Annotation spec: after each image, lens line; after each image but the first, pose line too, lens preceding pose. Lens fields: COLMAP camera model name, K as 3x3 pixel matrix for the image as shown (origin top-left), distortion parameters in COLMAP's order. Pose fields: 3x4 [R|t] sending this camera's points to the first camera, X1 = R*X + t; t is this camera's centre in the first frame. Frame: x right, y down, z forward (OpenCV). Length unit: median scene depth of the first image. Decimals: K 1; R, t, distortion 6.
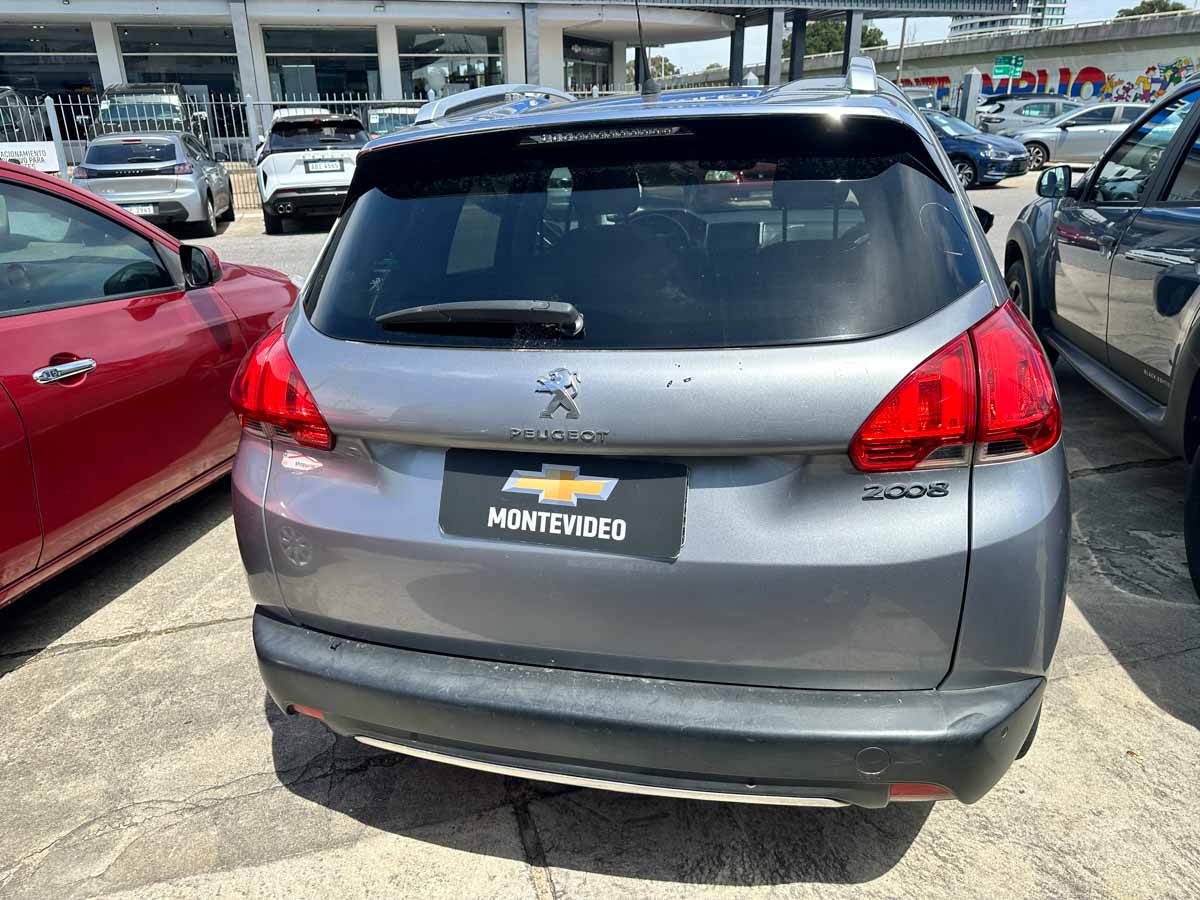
lens RADIAL K [[858.1, 0, 594.4], [0, 858.1, 443.1], [0, 0, 1]] dist [0.065394, -0.089808]
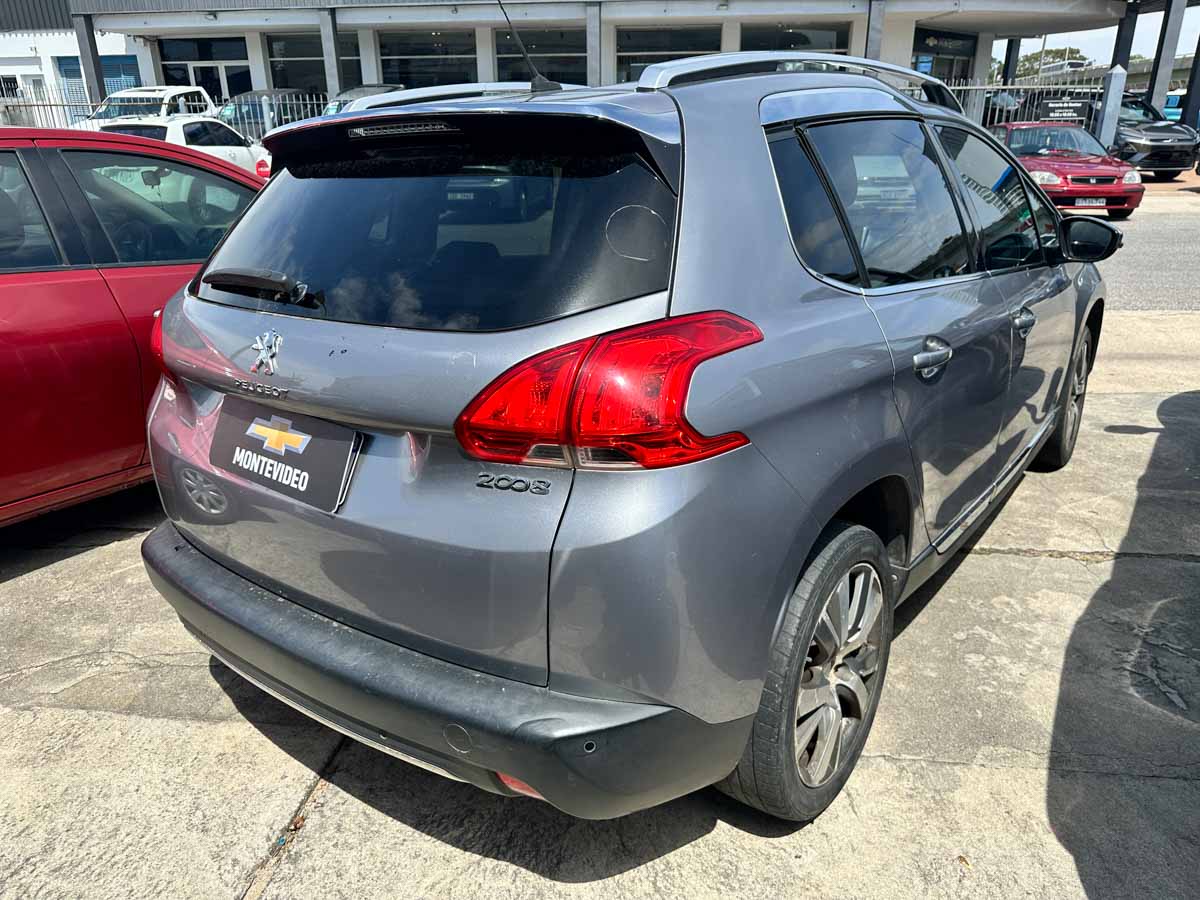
lens RADIAL K [[870.4, 0, 597.3], [0, 870.4, 452.6], [0, 0, 1]] dist [-0.011198, -0.003183]
pose [[0.921923, 0.144963, -0.359226, 0.612342], [-0.140663, 0.989319, 0.038232, -0.024860], [0.360931, 0.015283, 0.932467, 0.074634]]
